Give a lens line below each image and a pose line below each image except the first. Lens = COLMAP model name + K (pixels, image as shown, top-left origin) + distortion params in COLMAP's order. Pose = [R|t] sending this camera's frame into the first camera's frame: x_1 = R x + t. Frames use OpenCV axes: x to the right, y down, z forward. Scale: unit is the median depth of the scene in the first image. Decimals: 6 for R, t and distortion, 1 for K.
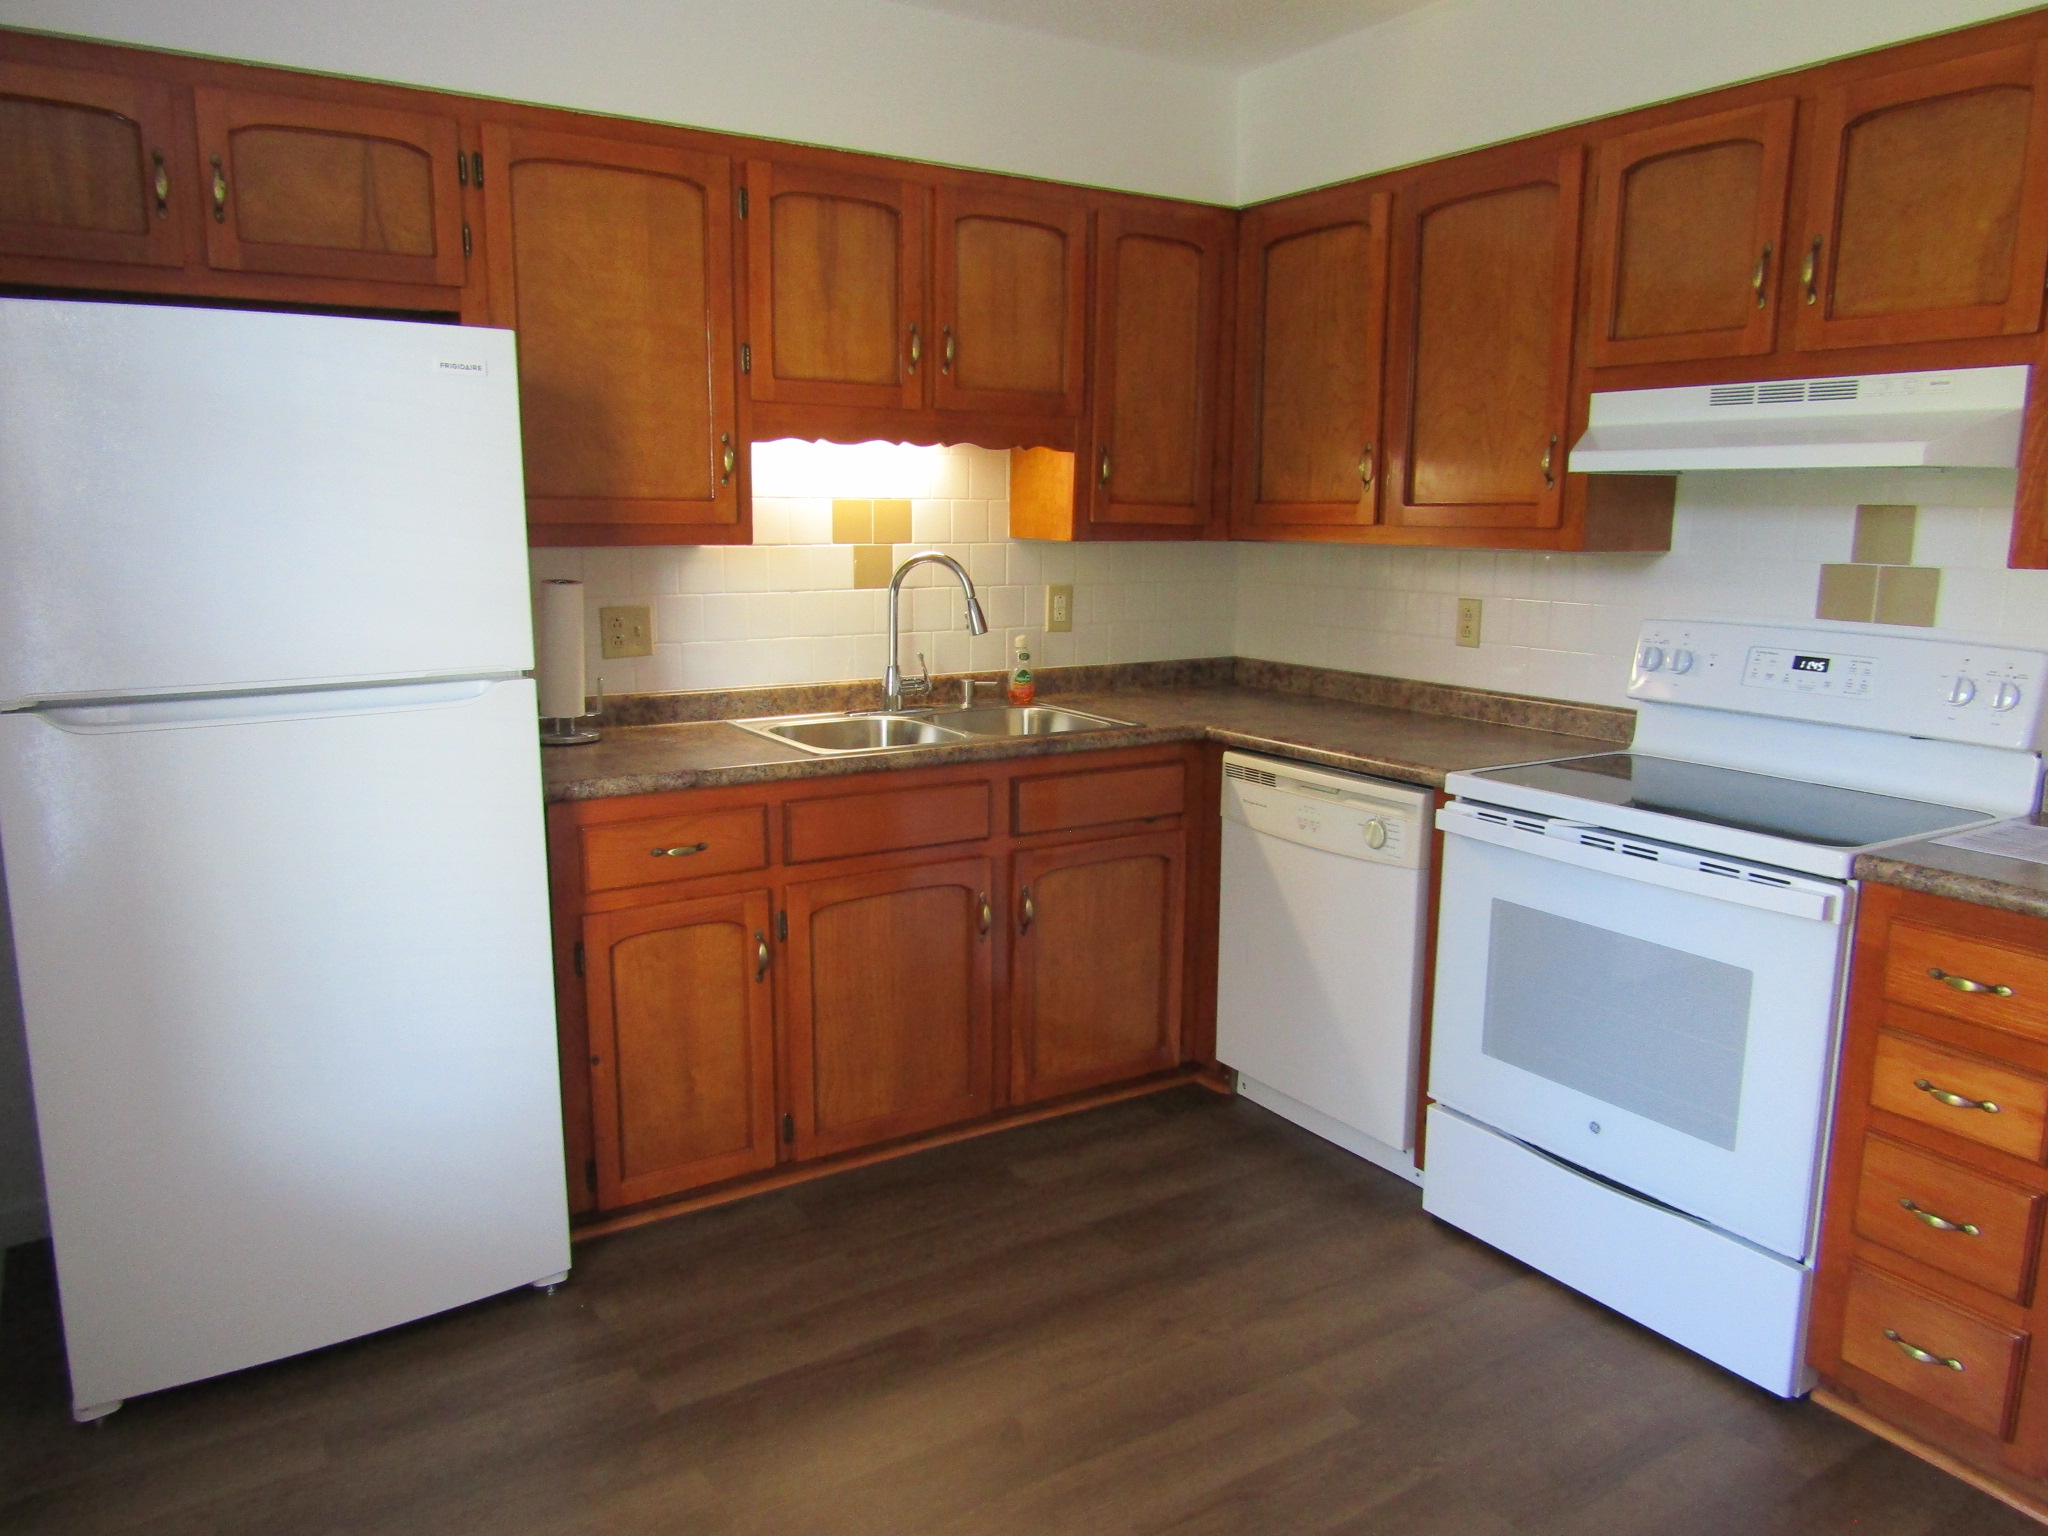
lens RADIAL K [[1458.3, 0, 1024.0], [0, 1458.3, 768.0], [0, 0, 1]] dist [-0.009559, -0.001490]
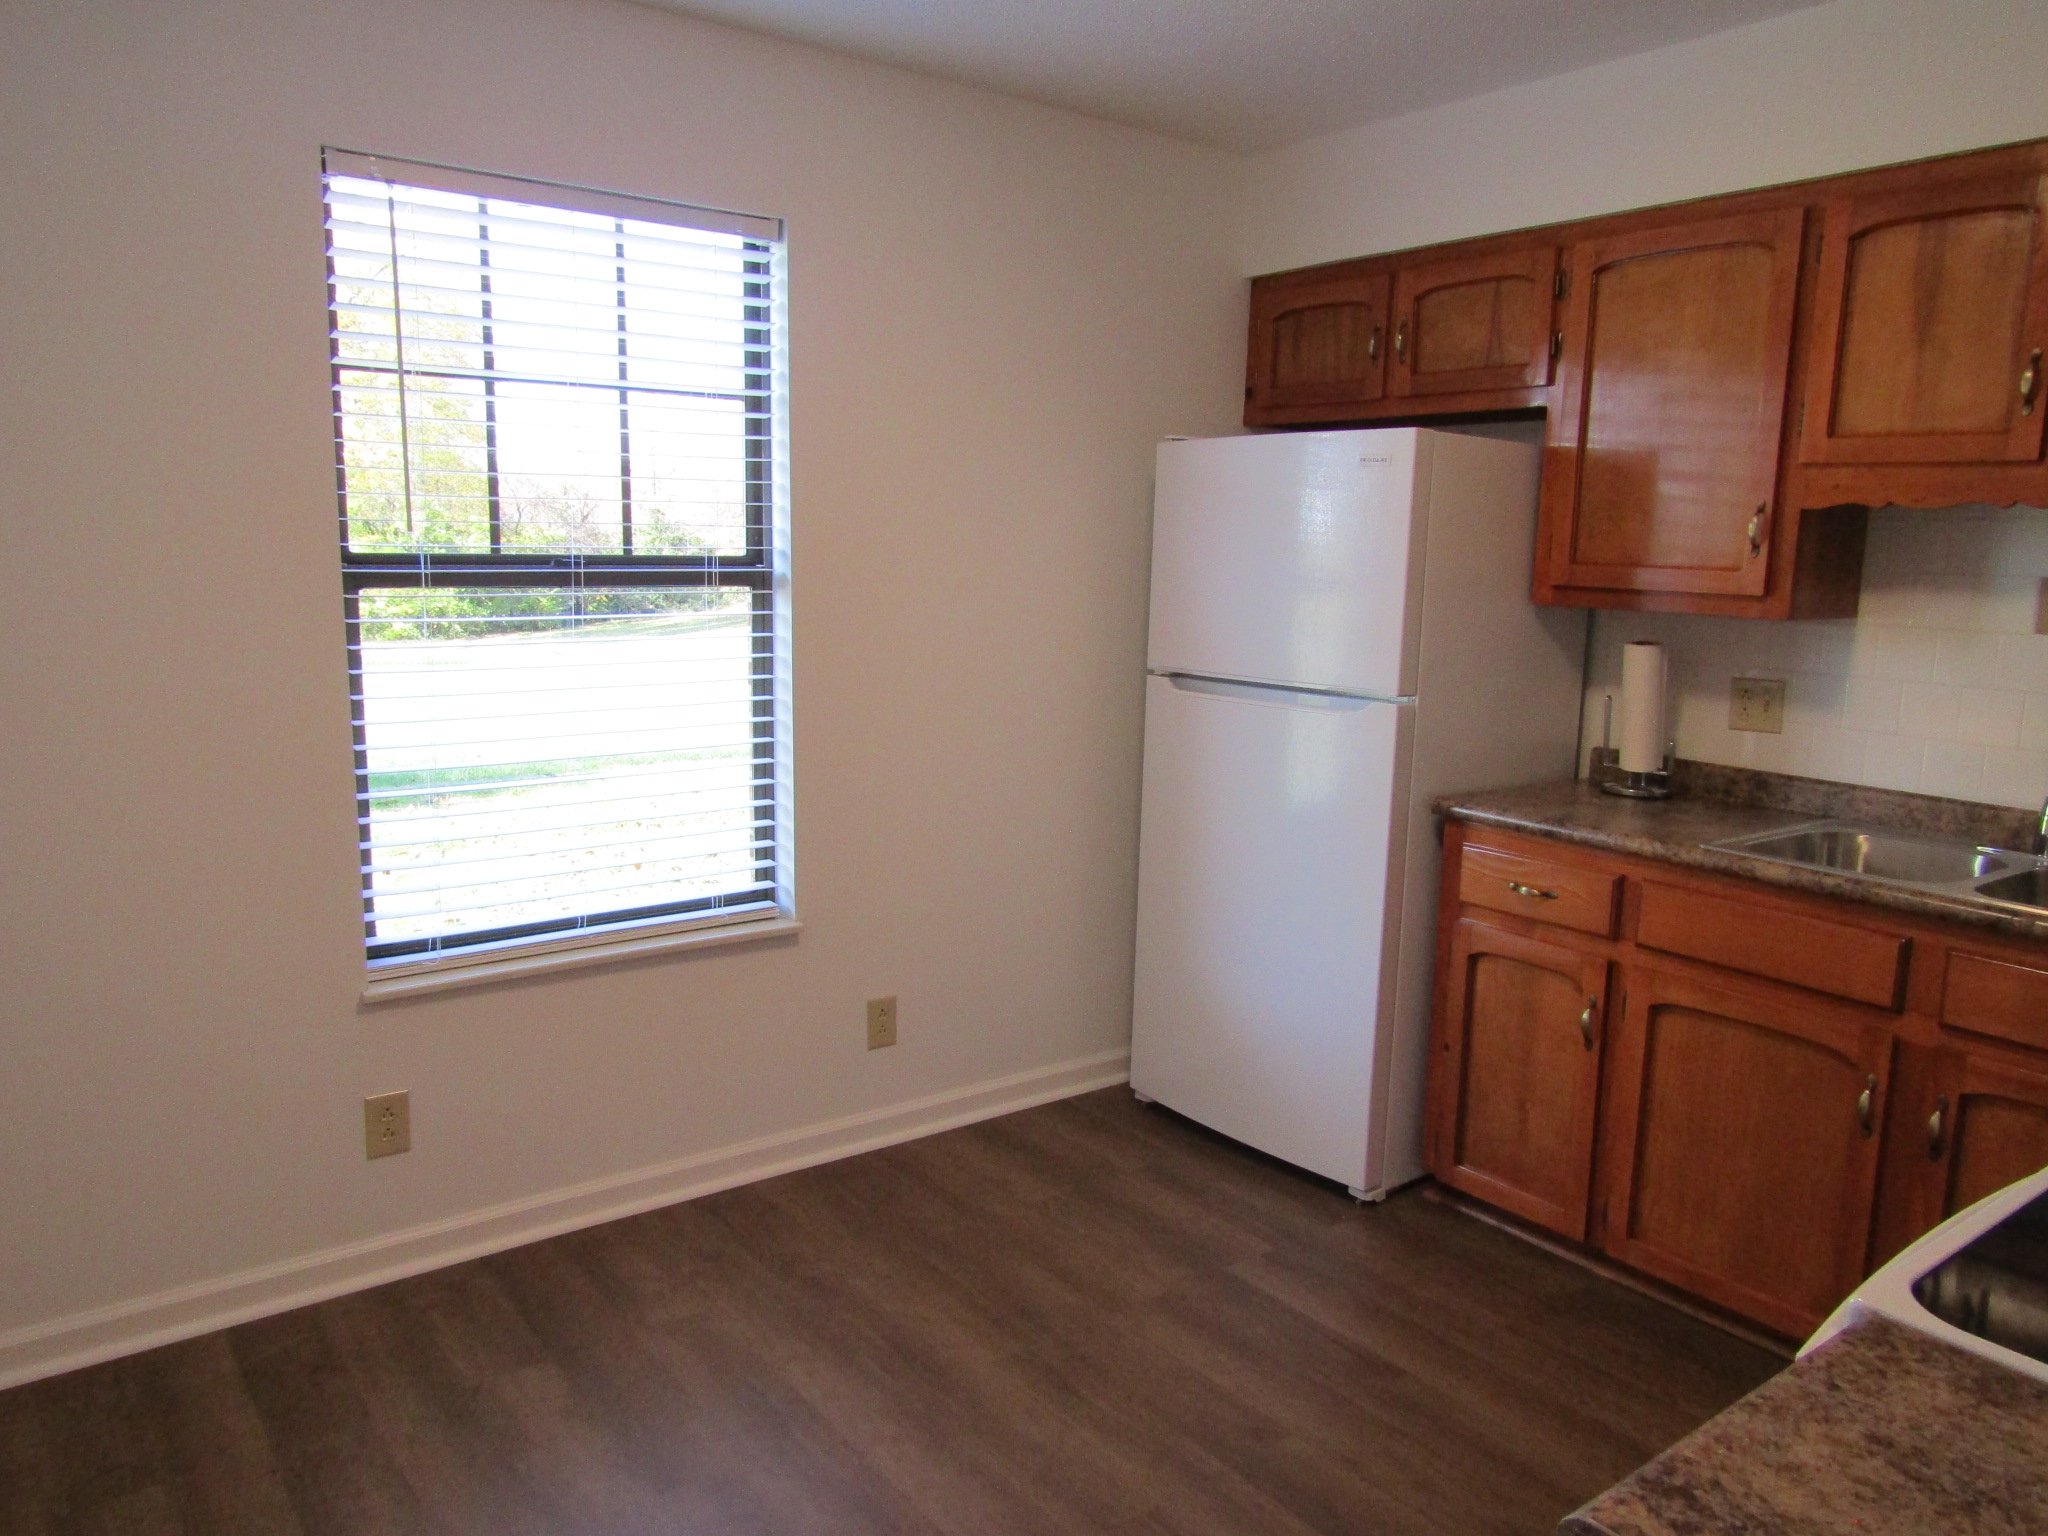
lens RADIAL K [[1458.3, 0, 1024.0], [0, 1458.3, 768.0], [0, 0, 1]] dist [-0.009559, -0.001490]
pose [[0.067362, 0.151323, -0.986186, 0.762135], [-0.204743, 0.969492, 0.134777, -0.096221], [0.976495, 0.192836, 0.096290, 0.506558]]
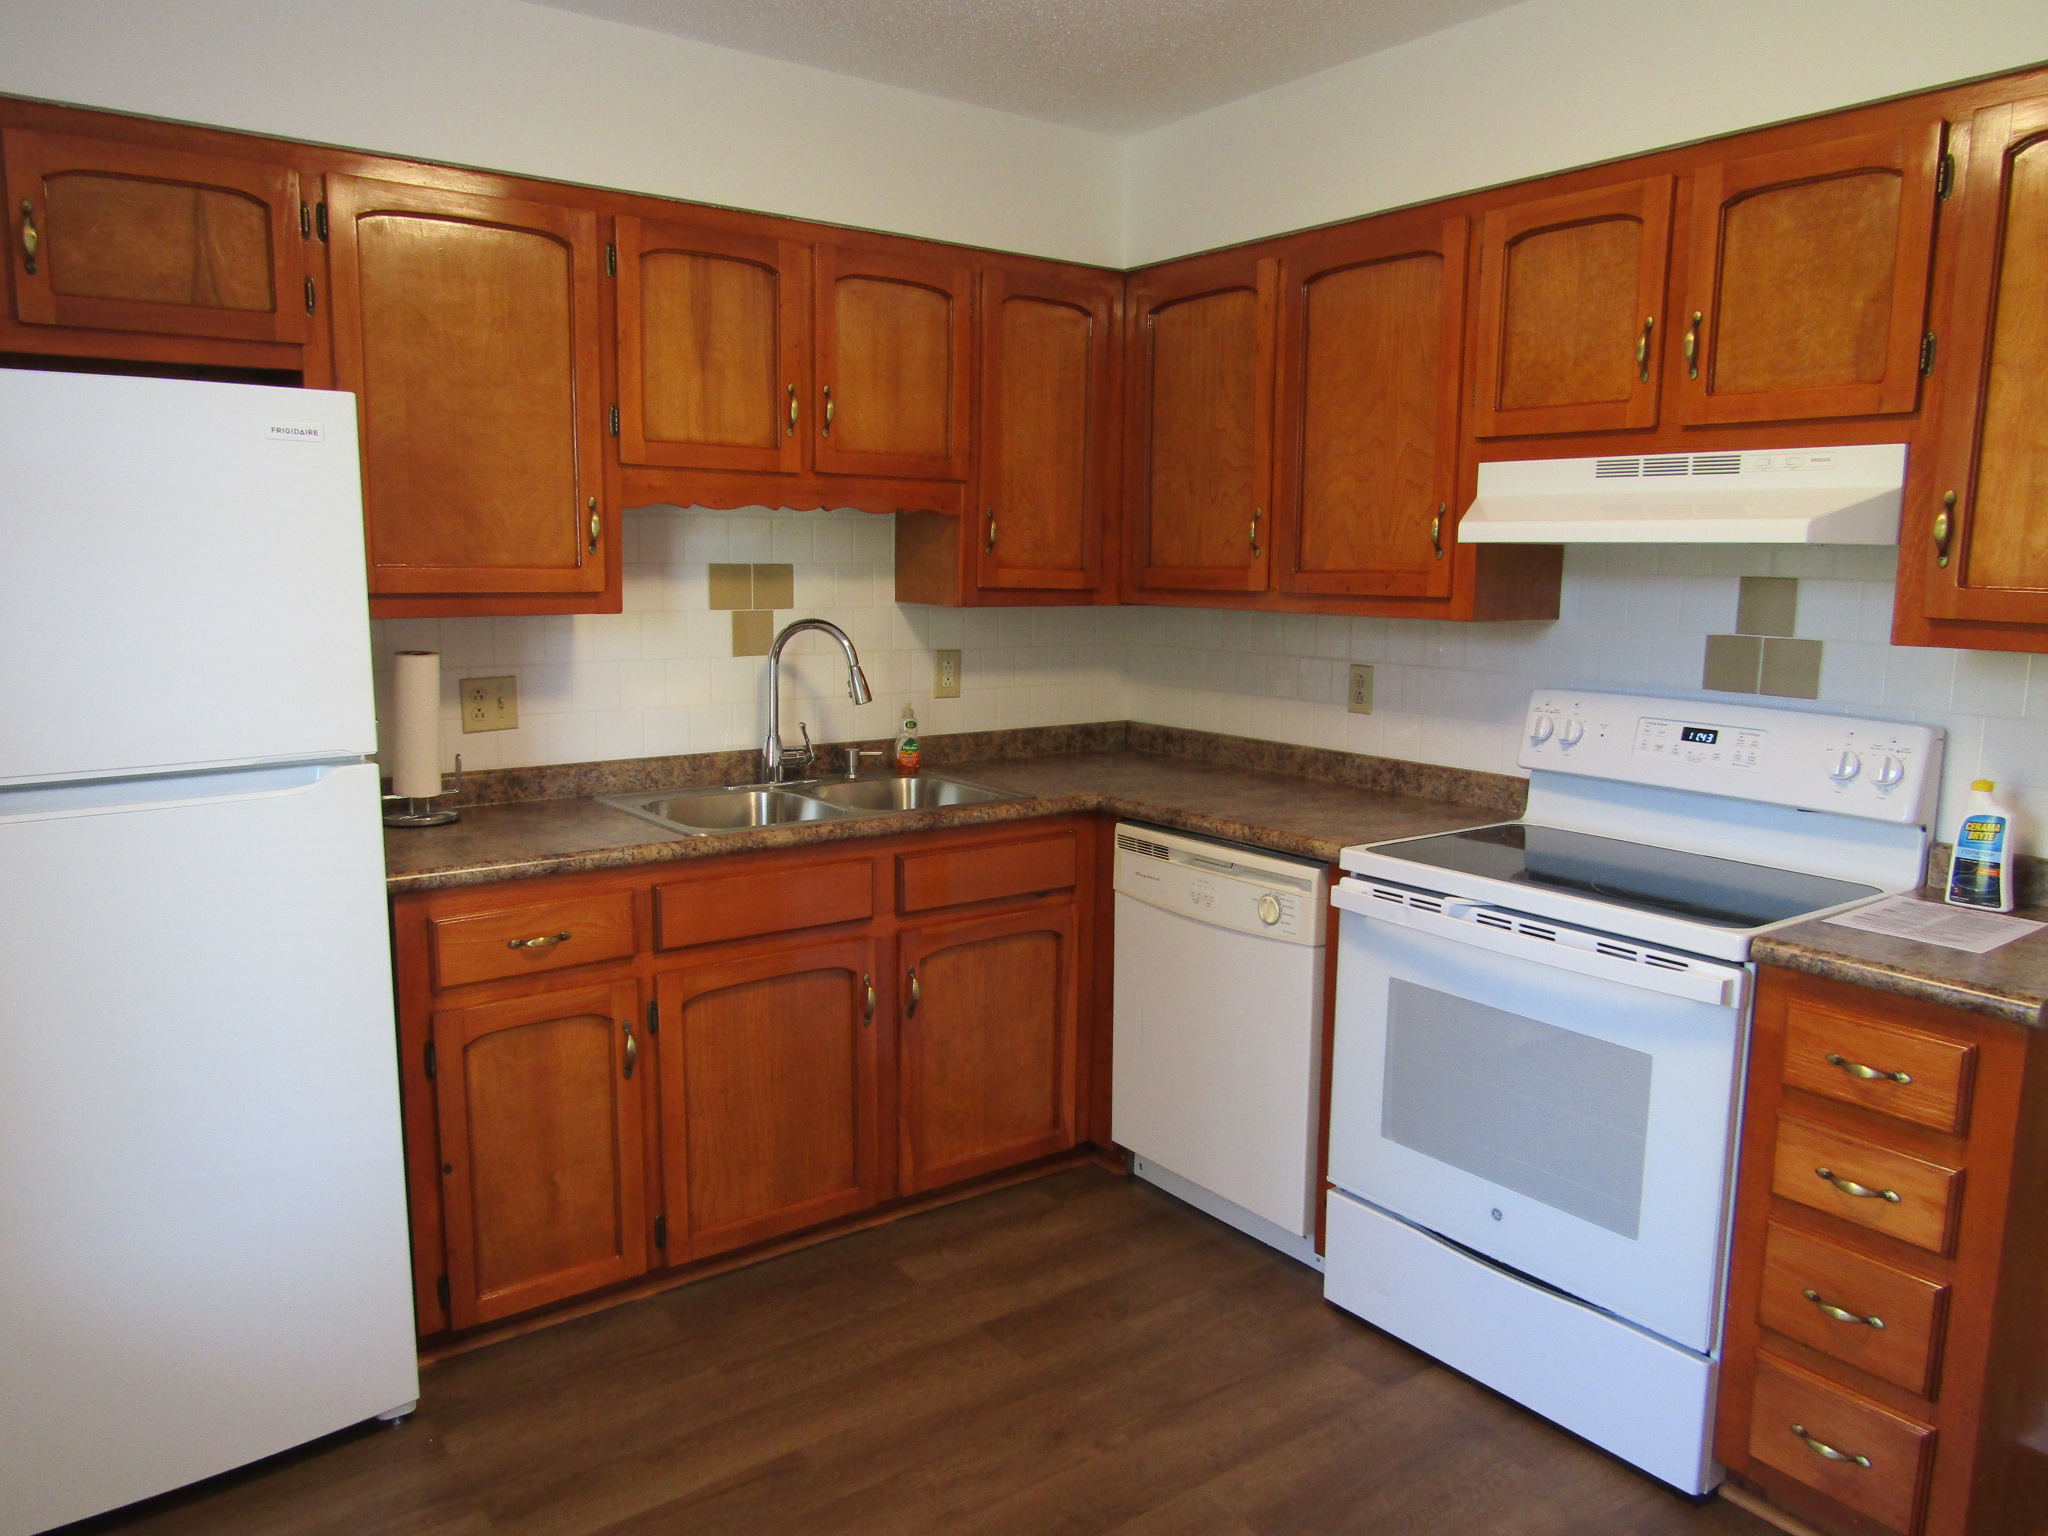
lens RADIAL K [[1458.3, 0, 1024.0], [0, 1458.3, 768.0], [0, 0, 1]] dist [-0.009559, -0.001490]
pose [[0.997587, -0.007017, 0.069072, 0.010404], [0.009099, 0.999512, -0.029873, -0.023391], [-0.068828, 0.030430, 0.997164, 0.037897]]
